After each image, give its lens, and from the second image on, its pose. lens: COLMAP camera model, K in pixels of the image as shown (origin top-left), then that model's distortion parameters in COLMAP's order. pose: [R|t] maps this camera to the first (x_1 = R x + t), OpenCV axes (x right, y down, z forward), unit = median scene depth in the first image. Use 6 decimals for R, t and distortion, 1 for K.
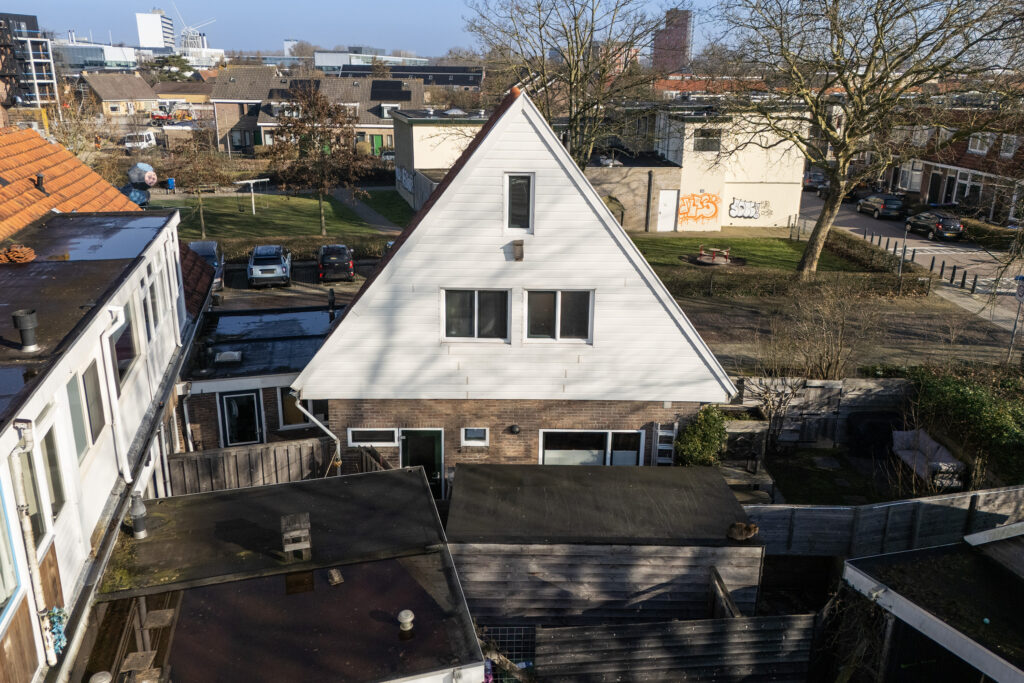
lens RADIAL K [[757.8, 0, 514.5], [0, 757.8, 310.3], [0, 0, 1]] dist [0.058846, -0.053117]
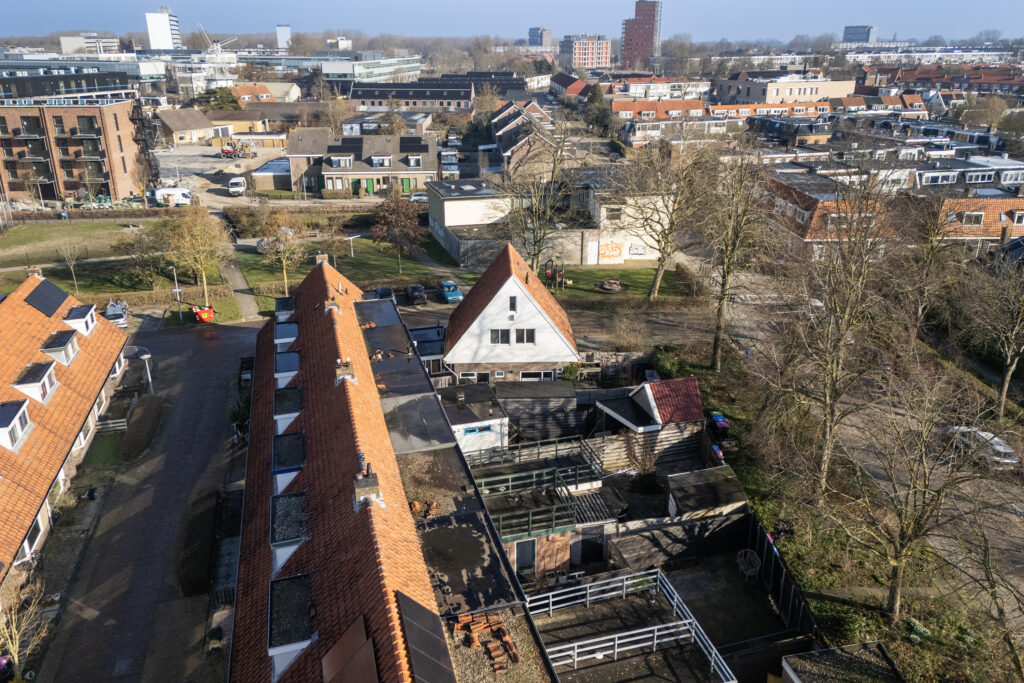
lens RADIAL K [[757.8, 0, 514.5], [0, 757.8, 310.3], [0, 0, 1]] dist [0.058846, -0.053117]
pose [[0.999611, -0.021435, 0.017830, -0.040695], [0.020510, 0.998510, 0.050573, -0.255442], [-0.018887, -0.050188, 0.998561, -2.116373]]
